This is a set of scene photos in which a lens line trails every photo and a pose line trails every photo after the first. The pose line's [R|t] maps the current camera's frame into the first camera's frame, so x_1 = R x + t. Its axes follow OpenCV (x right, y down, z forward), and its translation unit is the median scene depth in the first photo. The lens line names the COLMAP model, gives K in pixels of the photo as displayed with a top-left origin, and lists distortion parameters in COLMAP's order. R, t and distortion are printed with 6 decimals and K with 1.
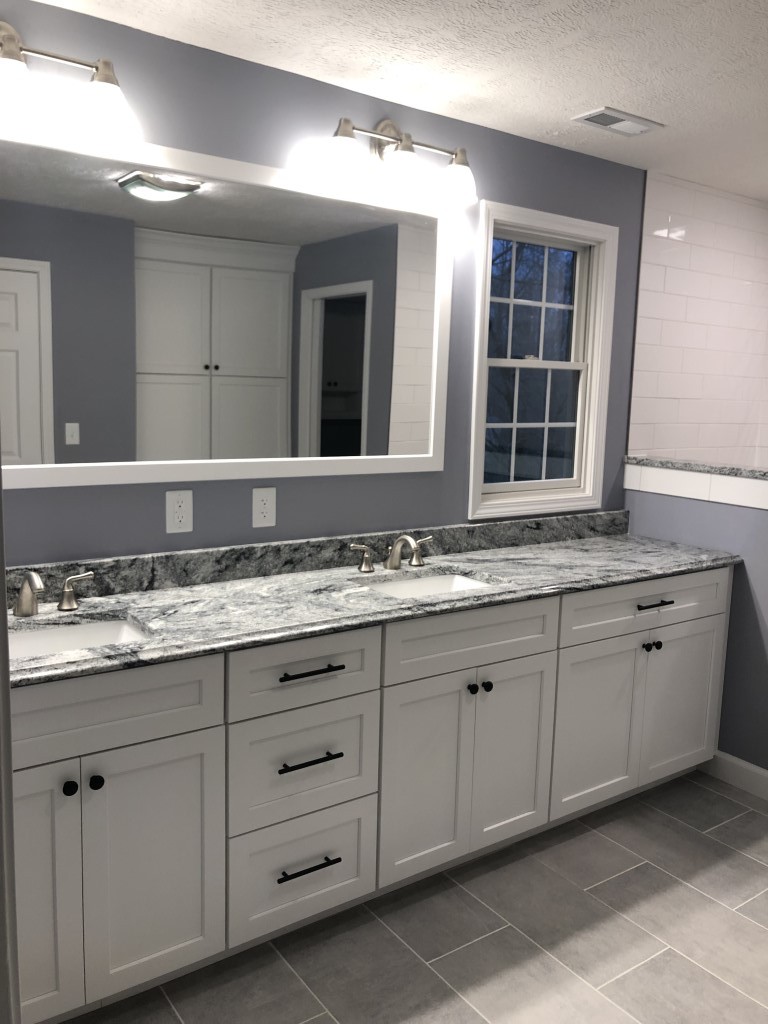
lens RADIAL K [[831.7, 0, 384.0], [0, 831.7, 512.0], [0, 0, 1]] dist [0.027440, -0.047529]
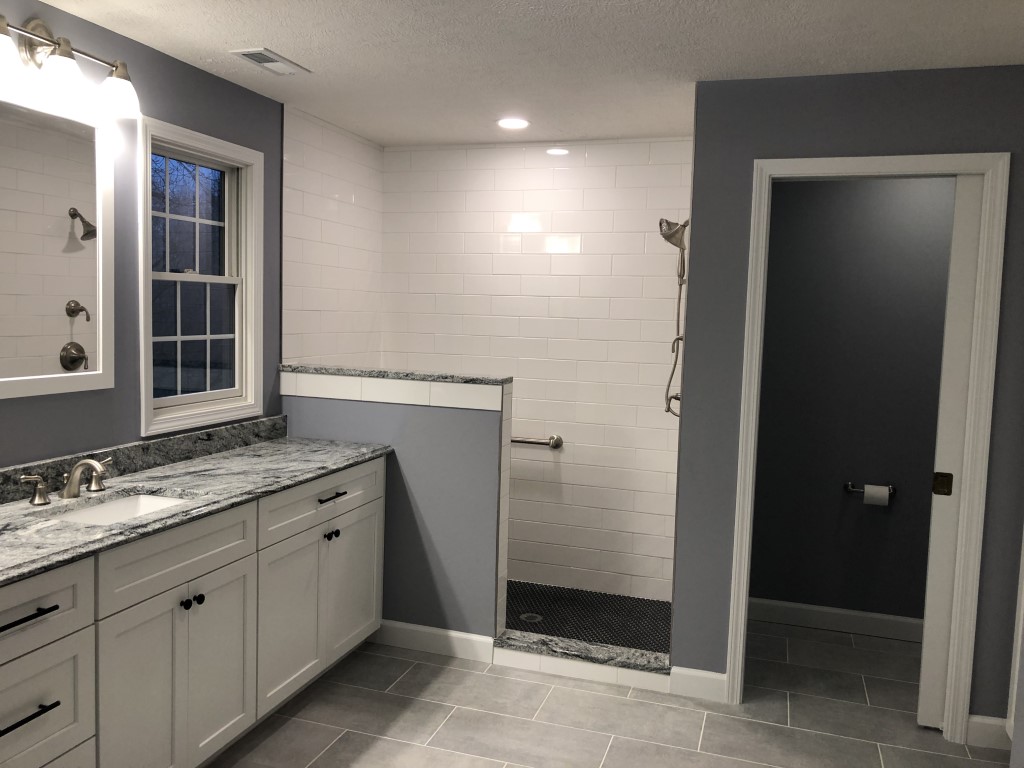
lens RADIAL K [[831.7, 0, 512.0], [0, 831.7, 384.0], [0, 0, 1]] dist [0.027440, -0.047529]
pose [[0.800829, -0.056858, 0.596188, -0.134002], [0.079932, 0.996724, -0.012312, -0.006125], [-0.593535, 0.057515, 0.802750, -0.040505]]
